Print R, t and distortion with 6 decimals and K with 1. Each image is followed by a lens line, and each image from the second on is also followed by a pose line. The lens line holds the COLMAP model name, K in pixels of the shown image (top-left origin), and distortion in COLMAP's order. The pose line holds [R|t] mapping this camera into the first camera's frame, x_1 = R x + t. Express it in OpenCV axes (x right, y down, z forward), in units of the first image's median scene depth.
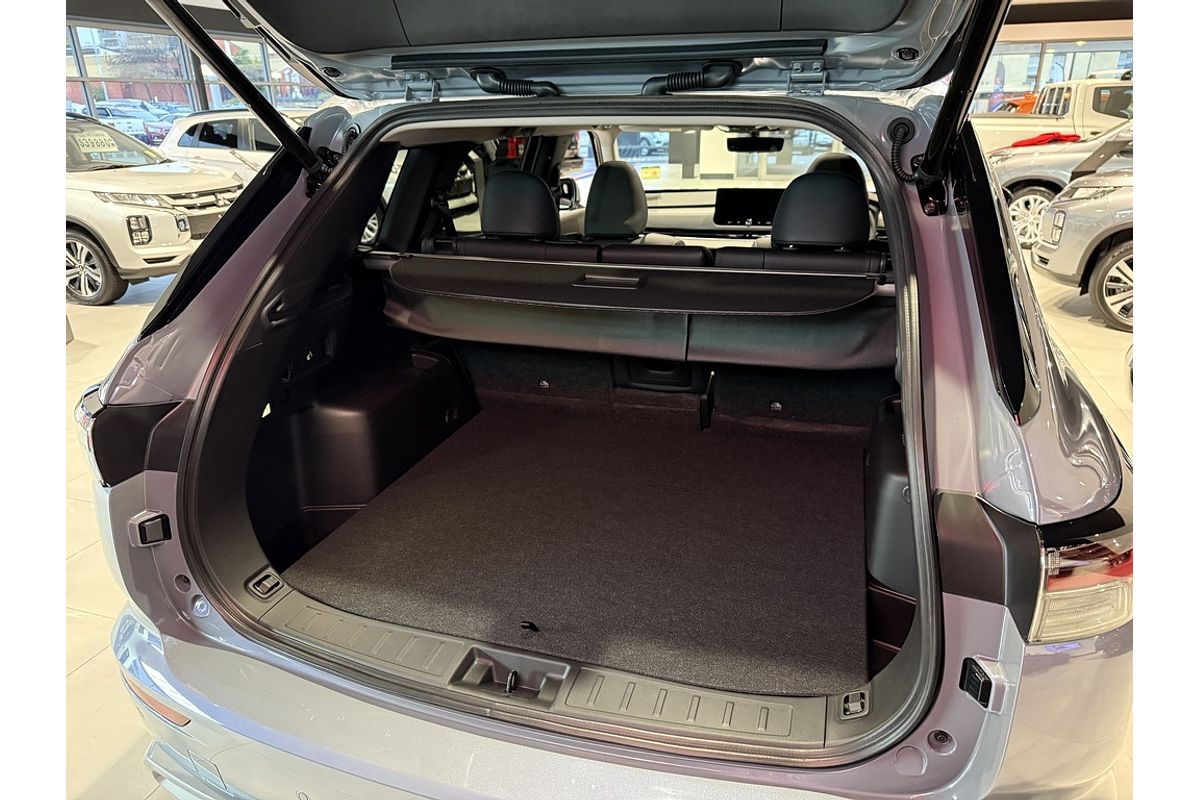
lens RADIAL K [[783.9, 0, 600.0], [0, 783.9, 400.0], [0, 0, 1]] dist [0.209918, -0.296909]
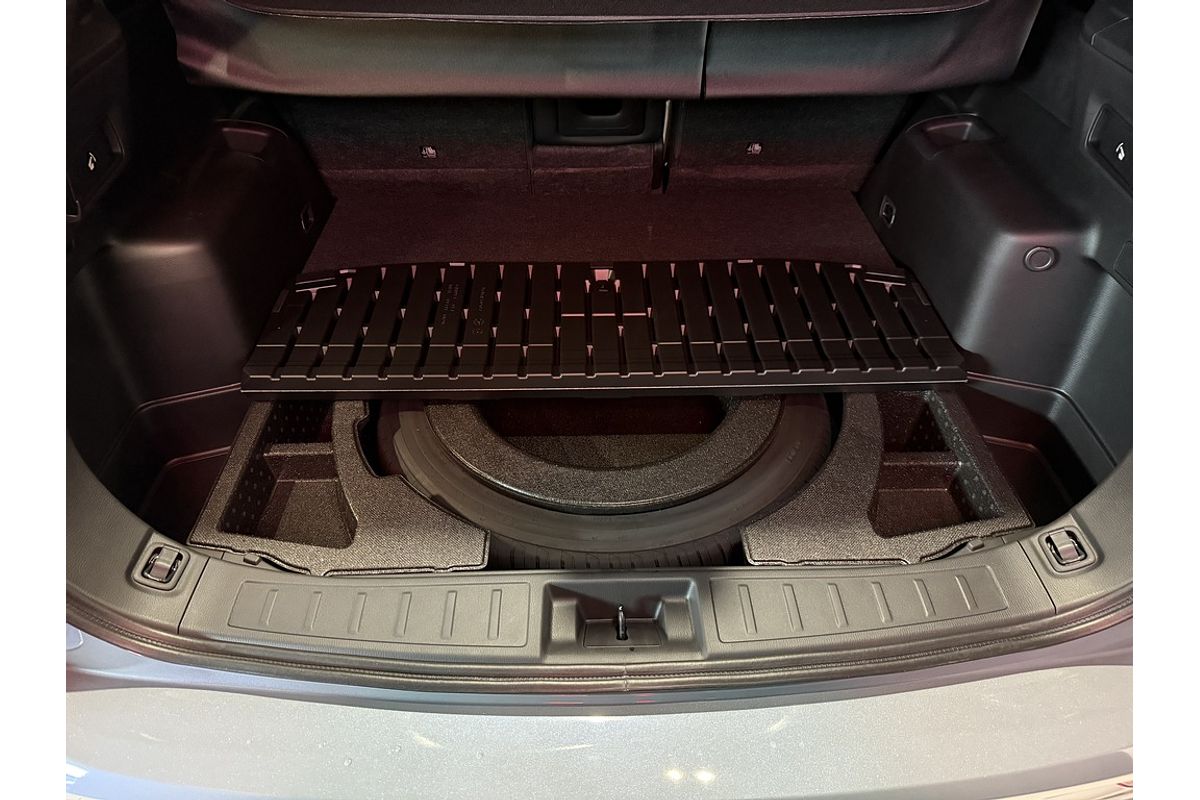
lens RADIAL K [[766.8, 0, 600.0], [0, 766.8, 400.0], [0, 0, 1]] dist [0.065956, -0.093554]
pose [[0.936474, -0.208322, 0.282169, -0.193902], [0.102114, 0.931587, 0.348881, -0.045213], [-0.335544, -0.297905, 0.893679, 0.323985]]
